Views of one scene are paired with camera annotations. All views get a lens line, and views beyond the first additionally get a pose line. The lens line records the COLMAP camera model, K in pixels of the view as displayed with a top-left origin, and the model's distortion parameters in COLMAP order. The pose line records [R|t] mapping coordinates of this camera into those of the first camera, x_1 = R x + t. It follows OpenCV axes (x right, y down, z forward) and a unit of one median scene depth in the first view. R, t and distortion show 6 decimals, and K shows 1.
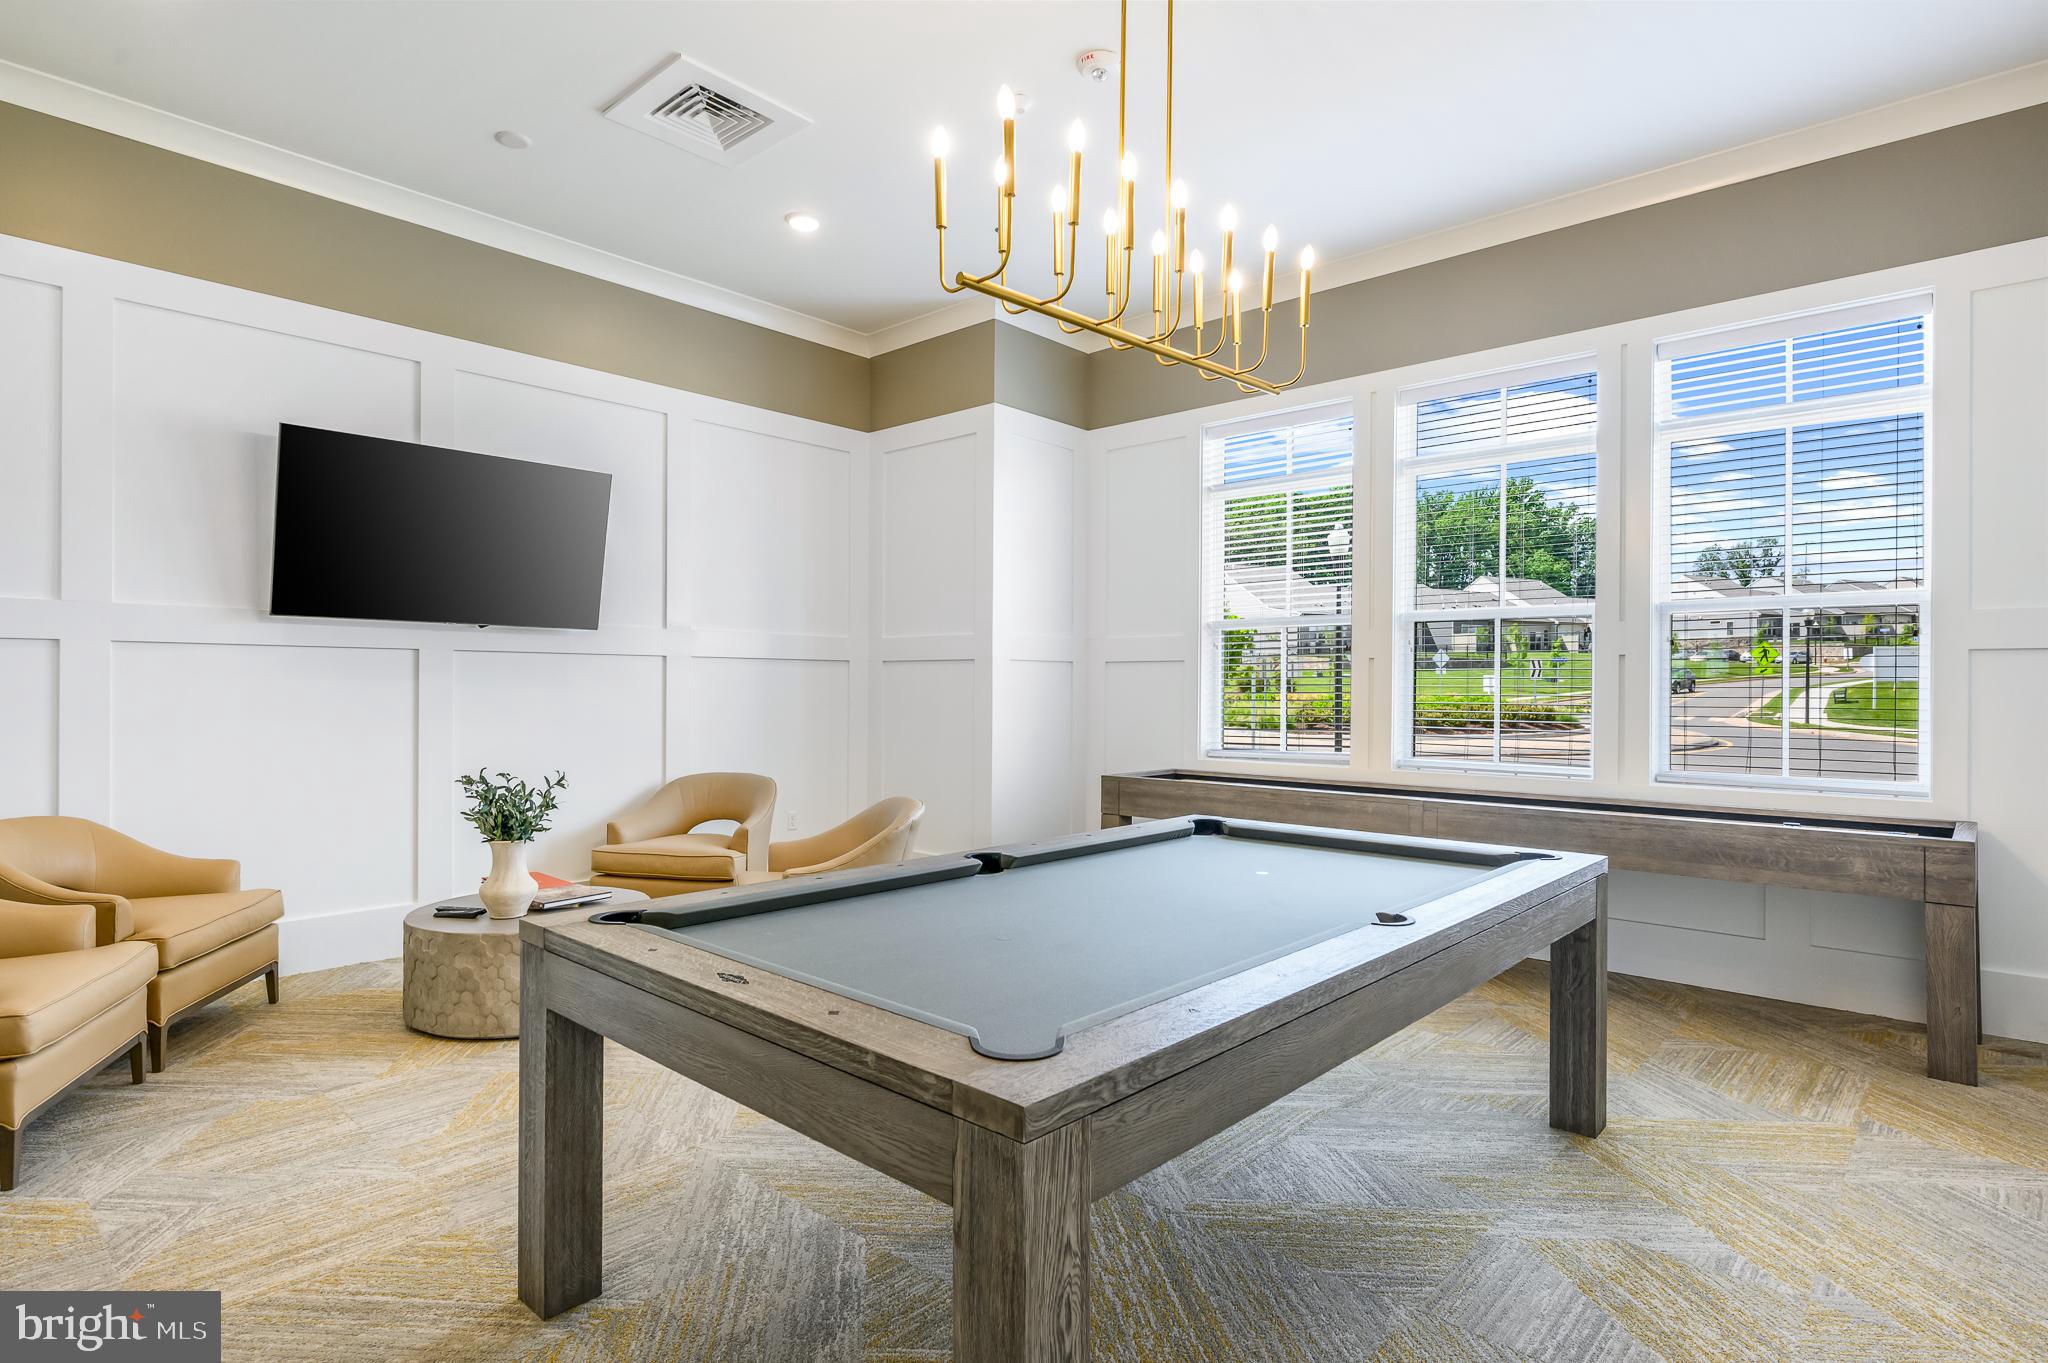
lens RADIAL K [[1058.2, 0, 1024.0], [0, 1058.2, 681.5], [0, 0, 1]] dist [0.001473, 0.000303]
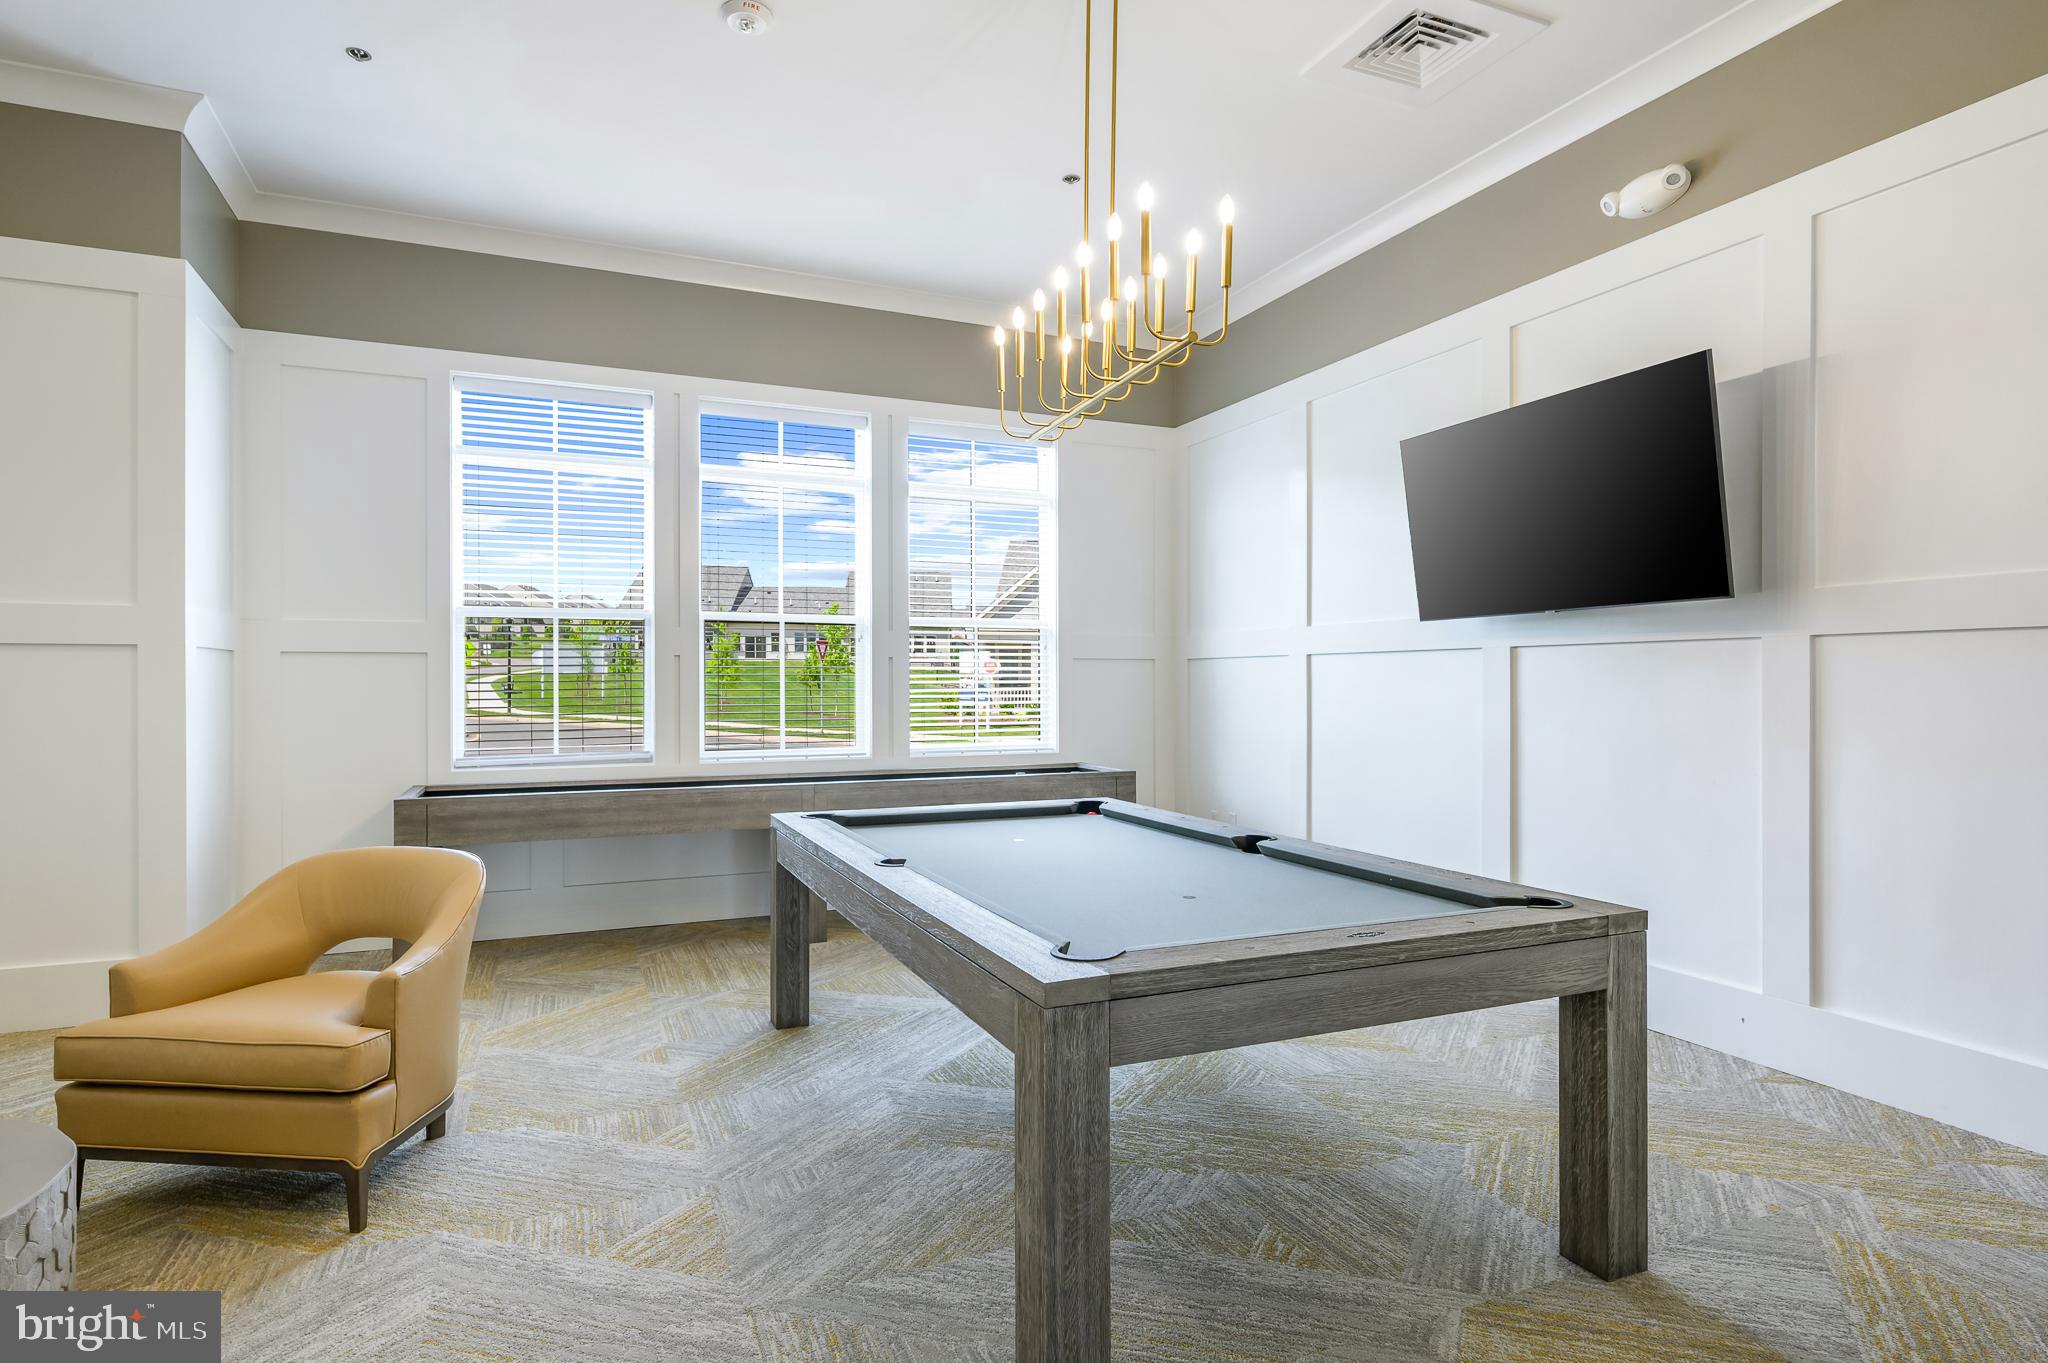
lens RADIAL K [[1058.2, 0, 1024.0], [0, 1058.2, 681.5], [0, 0, 1]] dist [0.001473, 0.000303]
pose [[0.411078, -0.000829, 0.911600, -0.507989], [-0.001675, 0.999997, 0.001665, -0.000887], [-0.911599, -0.002211, 0.411075, 0.291152]]
